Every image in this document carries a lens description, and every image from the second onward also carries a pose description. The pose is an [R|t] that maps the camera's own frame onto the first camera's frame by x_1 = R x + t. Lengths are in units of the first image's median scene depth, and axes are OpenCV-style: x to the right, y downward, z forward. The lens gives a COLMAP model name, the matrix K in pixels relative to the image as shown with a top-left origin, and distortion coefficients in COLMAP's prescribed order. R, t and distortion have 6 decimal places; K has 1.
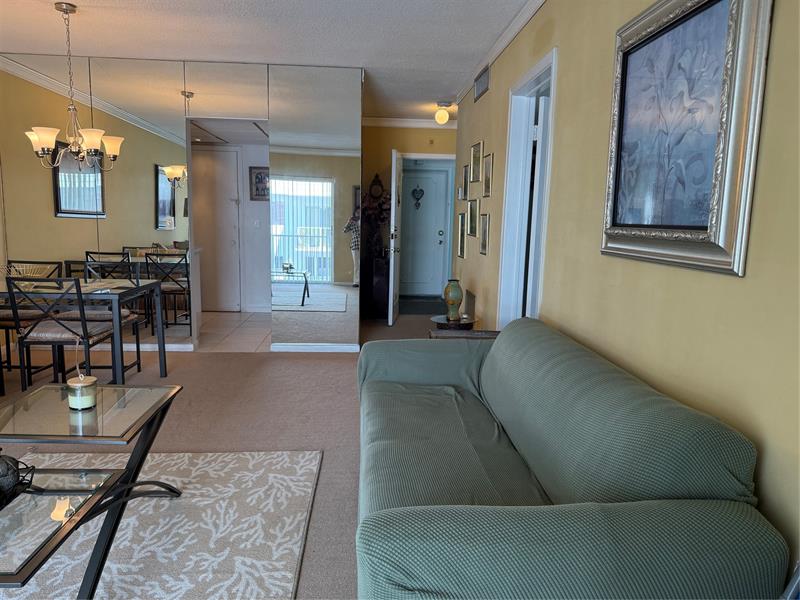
lens RADIAL K [[566.8, 0, 400.0], [0, 566.8, 300.0], [0, 0, 1]] dist [0.017625, -0.008020]
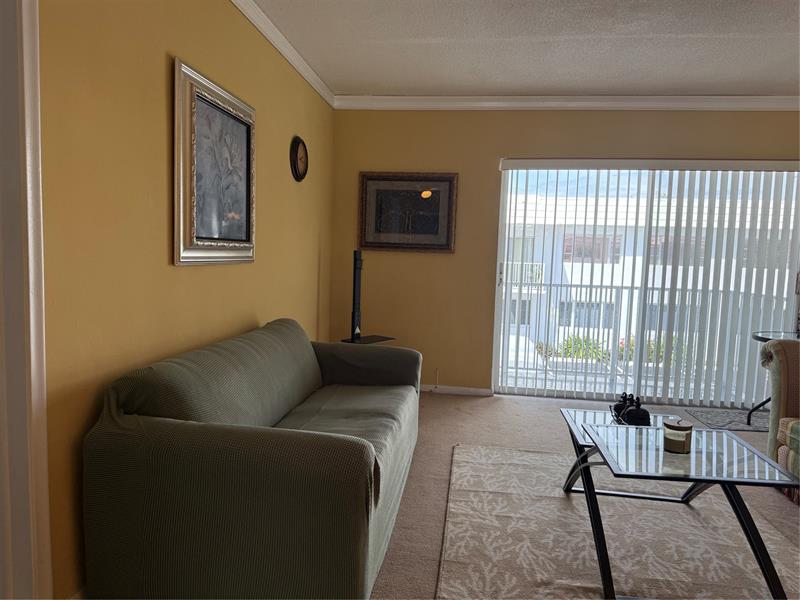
lens RADIAL K [[566.8, 0, 400.0], [0, 566.8, 300.0], [0, 0, 1]] dist [0.017625, -0.008020]
pose [[-0.979870, -0.068714, 0.187438, -0.265555], [-0.023408, 0.971967, 0.233949, -0.285474], [-0.198259, 0.224852, -0.954010, 2.020759]]
